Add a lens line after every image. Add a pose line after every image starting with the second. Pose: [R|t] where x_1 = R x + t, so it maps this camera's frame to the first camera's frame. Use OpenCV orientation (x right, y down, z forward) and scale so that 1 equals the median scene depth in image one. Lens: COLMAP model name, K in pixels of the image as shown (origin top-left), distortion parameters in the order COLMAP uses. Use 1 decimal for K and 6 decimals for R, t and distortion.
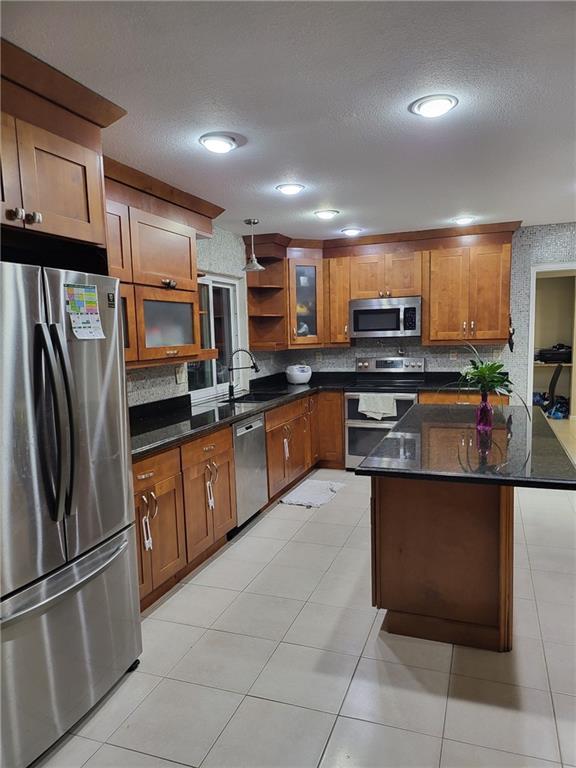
lens RADIAL K [[498.8, 0, 288.0], [0, 498.8, 384.0], [0, 0, 1]] dist [0.001406, -0.000698]
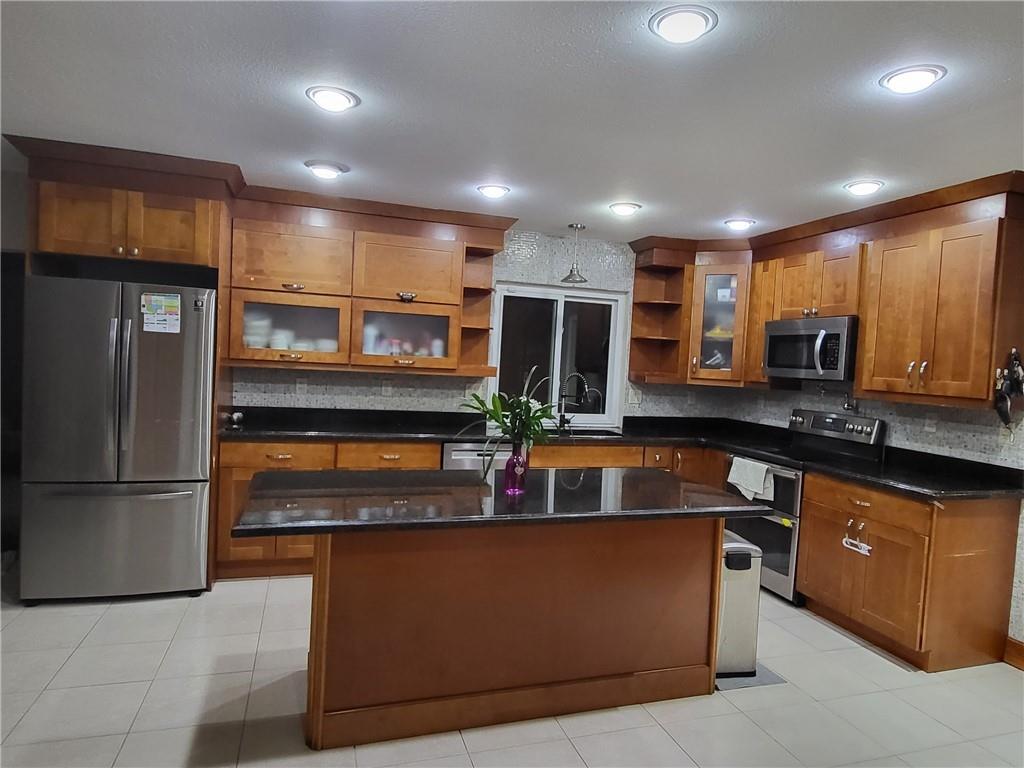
lens RADIAL K [[602.2, 0, 514.9], [0, 602.2, 363.4], [0, 0, 1]] dist [-0.003615, 0.000035]
pose [[0.657861, 0.071115, -0.749774, 0.546432], [-0.148421, 0.988251, -0.036491, -0.031041], [0.738370, 0.135288, 0.660687, 0.219288]]
